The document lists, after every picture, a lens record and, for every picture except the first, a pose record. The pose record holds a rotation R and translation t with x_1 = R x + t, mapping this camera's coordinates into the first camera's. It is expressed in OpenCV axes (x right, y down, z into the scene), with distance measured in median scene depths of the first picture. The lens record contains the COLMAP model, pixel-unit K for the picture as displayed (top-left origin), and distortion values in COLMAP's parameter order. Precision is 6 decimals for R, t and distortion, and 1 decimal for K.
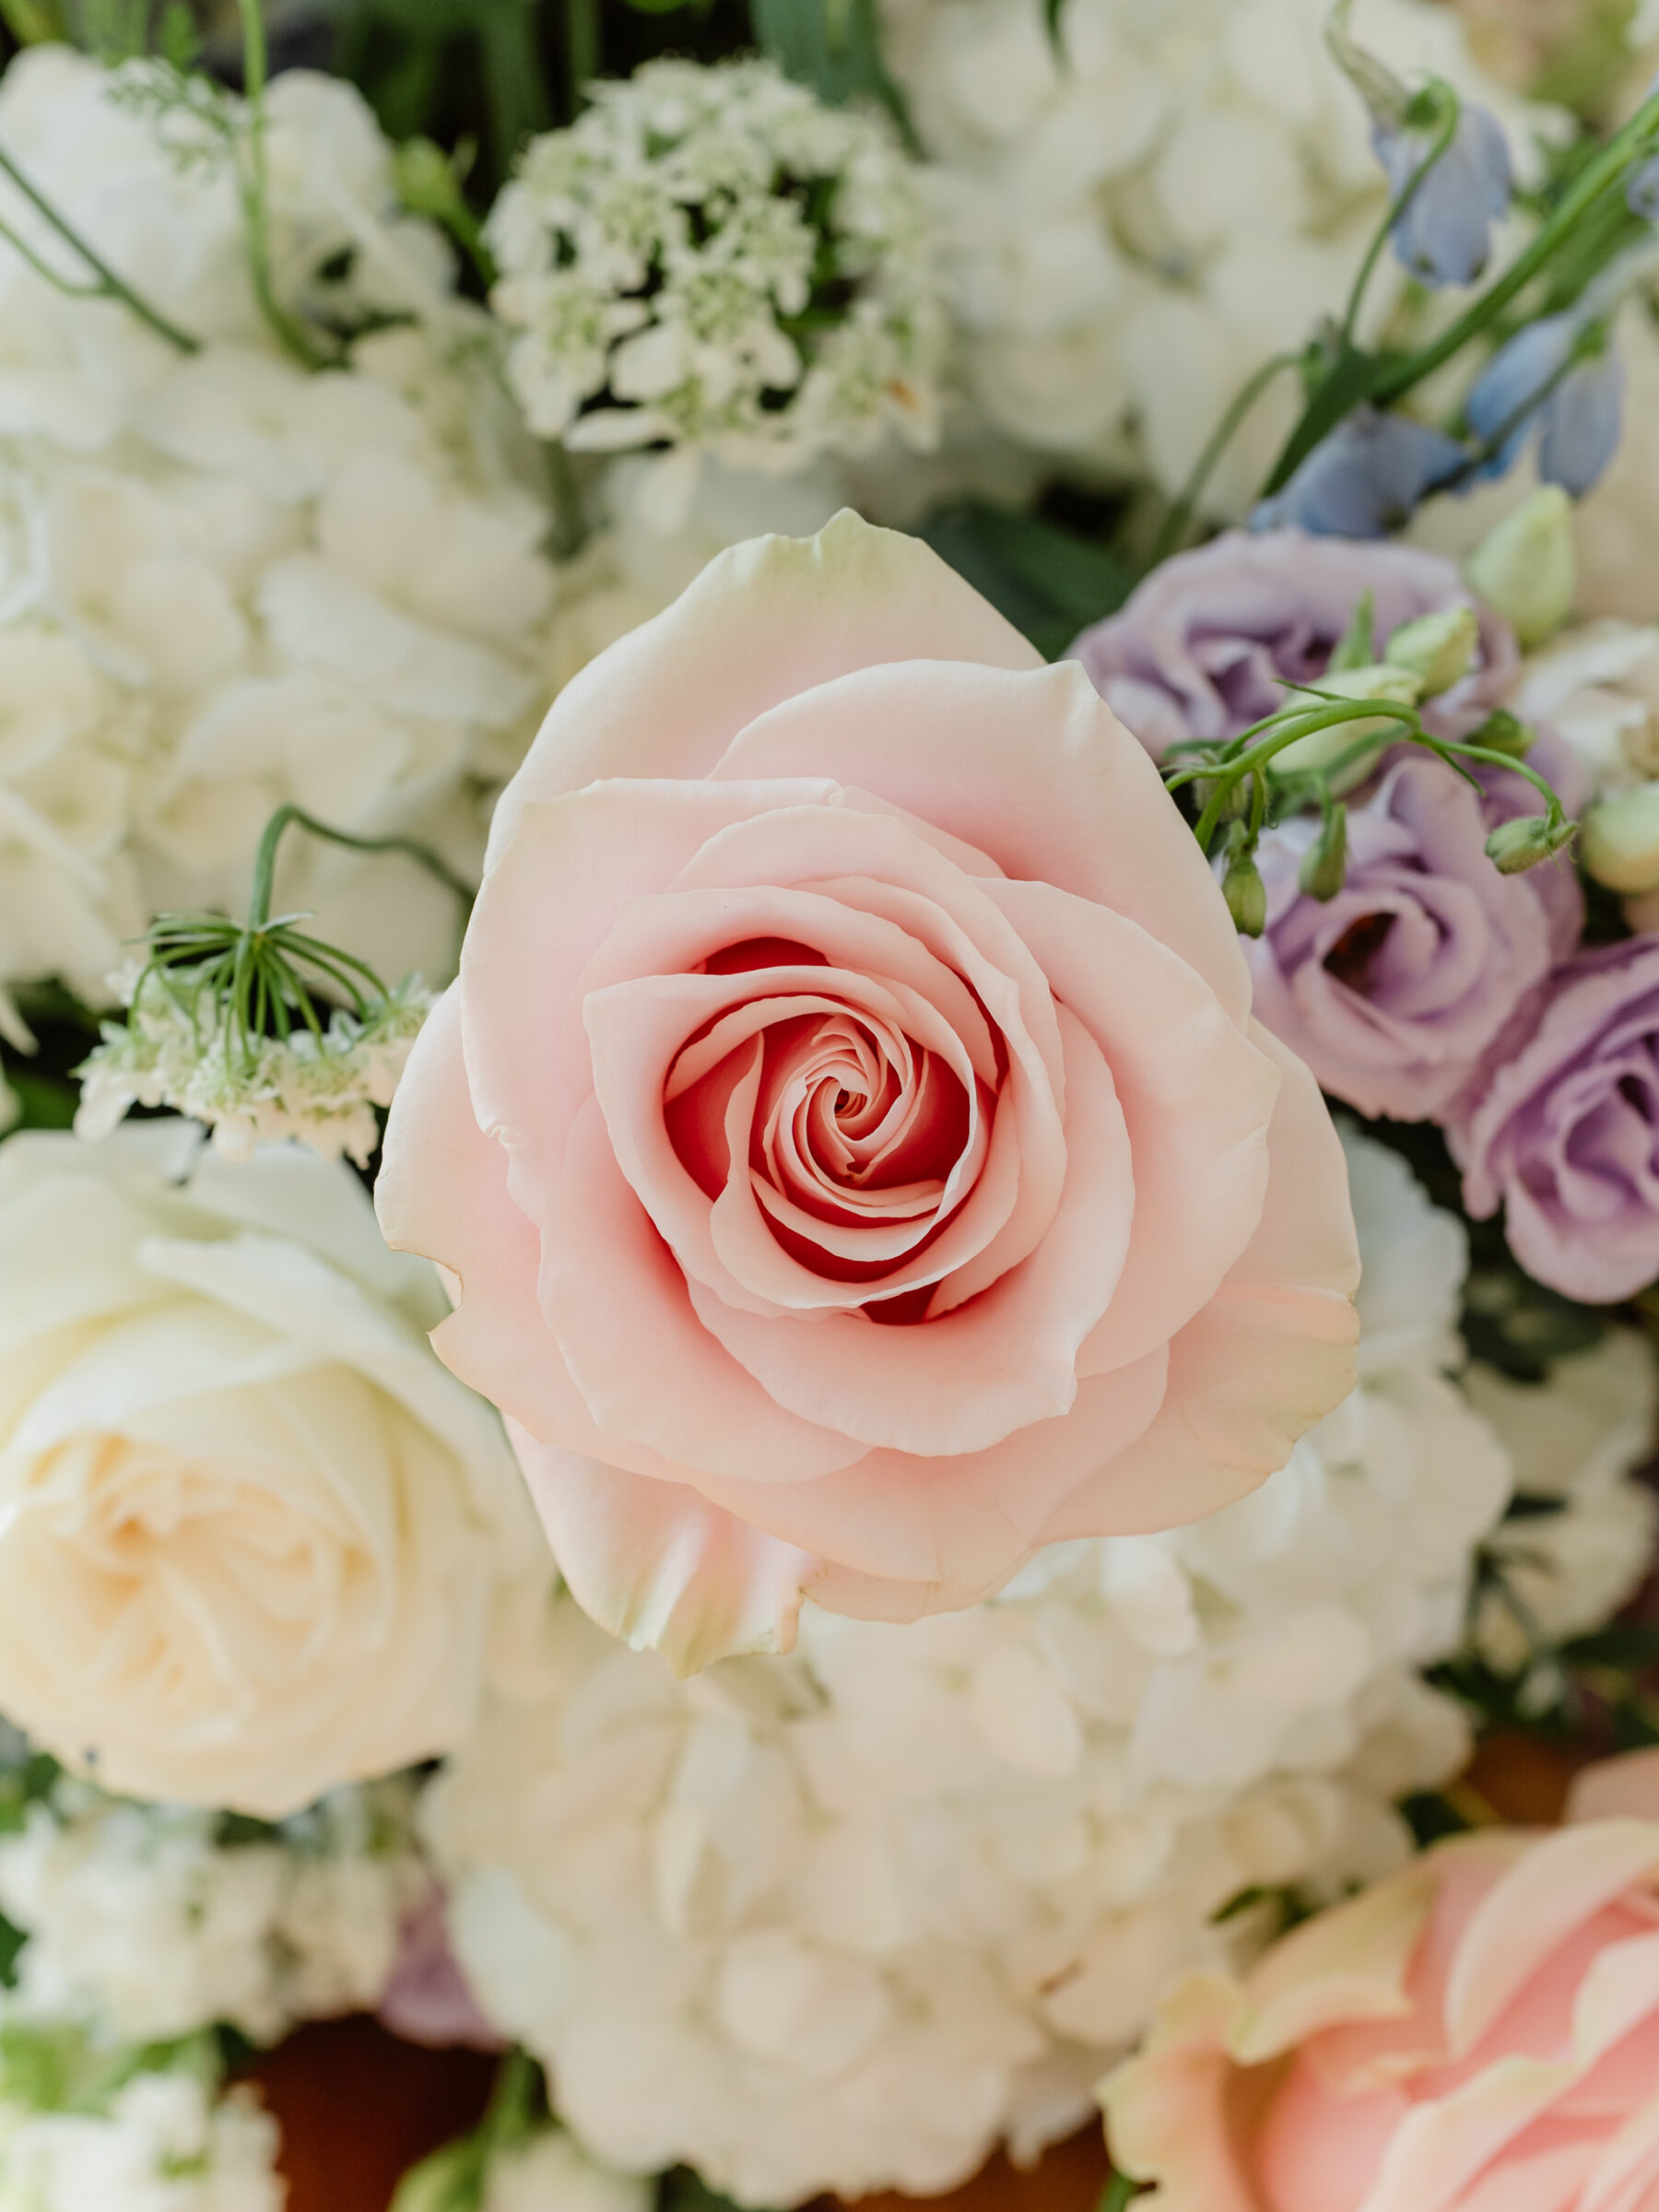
lens RADIAL K [[3498.0, 0, 829.5], [0, 3498.0, 1106.0], [0, 0, 1]] dist [0.034291, 0.120578]
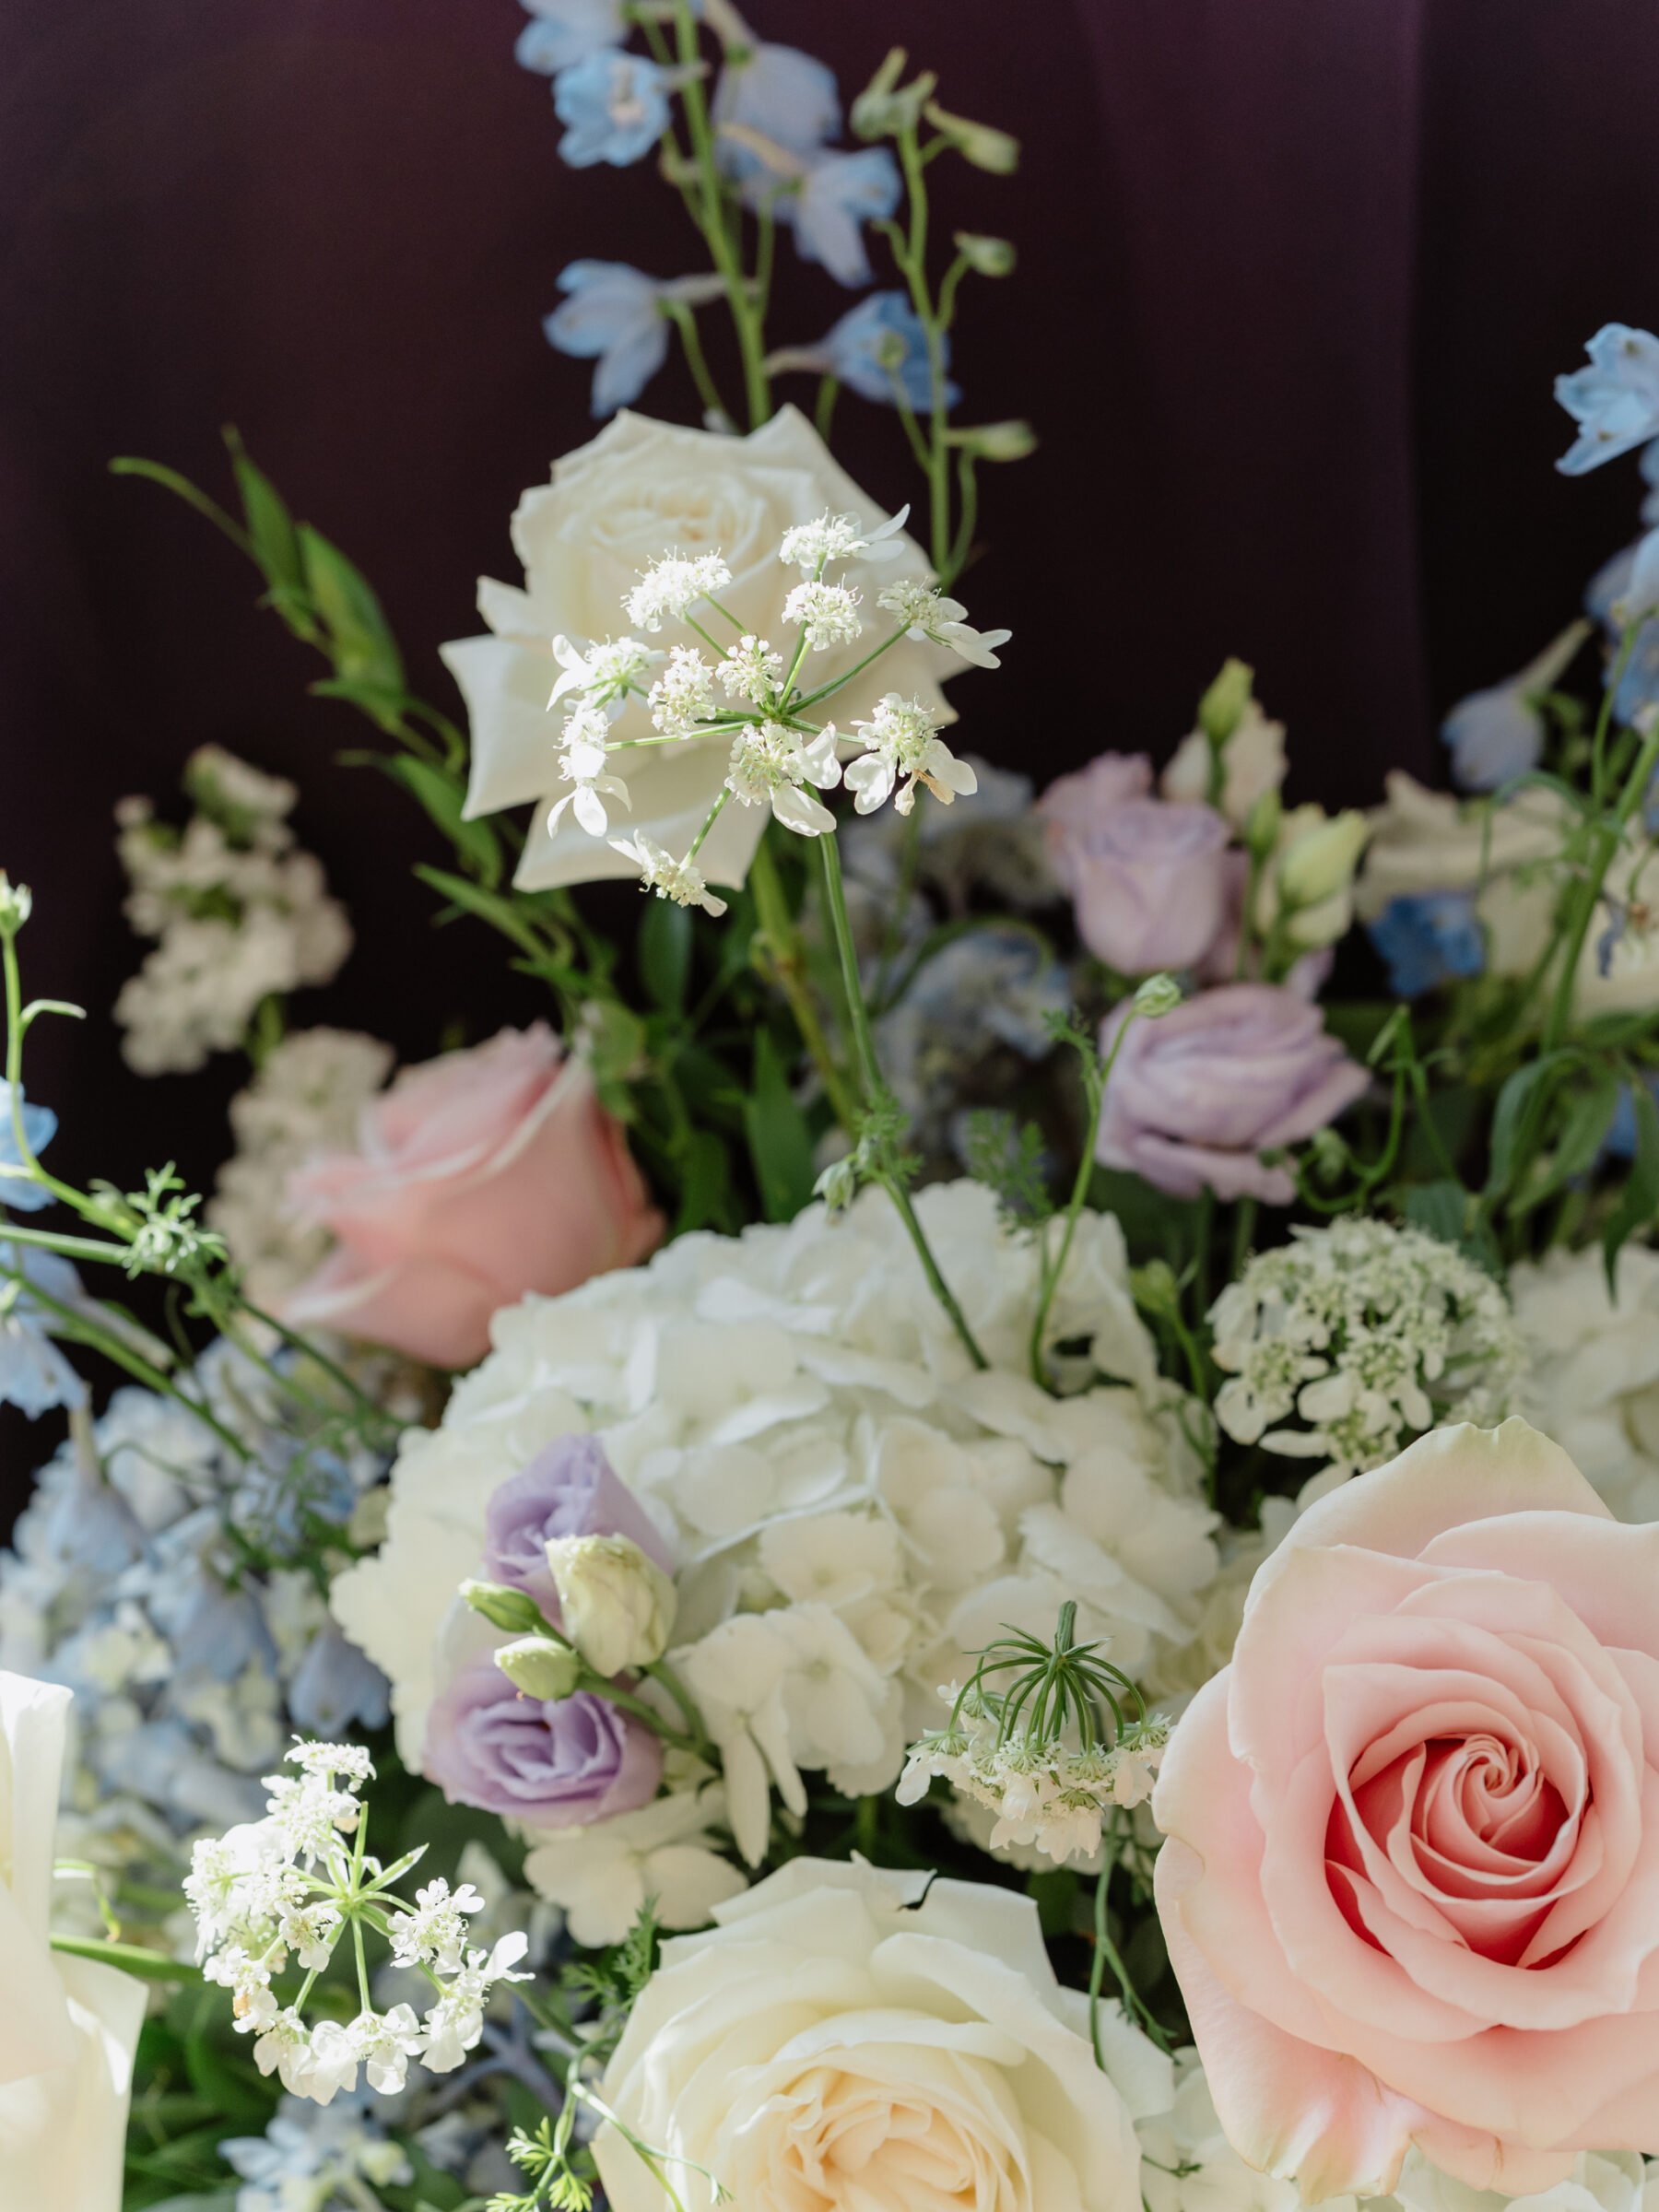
lens RADIAL K [[3179.8, 0, 829.5], [0, 3179.8, 1106.0], [0, 0, 1]] dist [-0.068722, -0.068853]
pose [[0.980663, 0.132744, -0.143800, -0.079881], [-0.179522, 0.902737, -0.390945, 0.219128], [0.077918, 0.409200, 0.909112, -0.229734]]
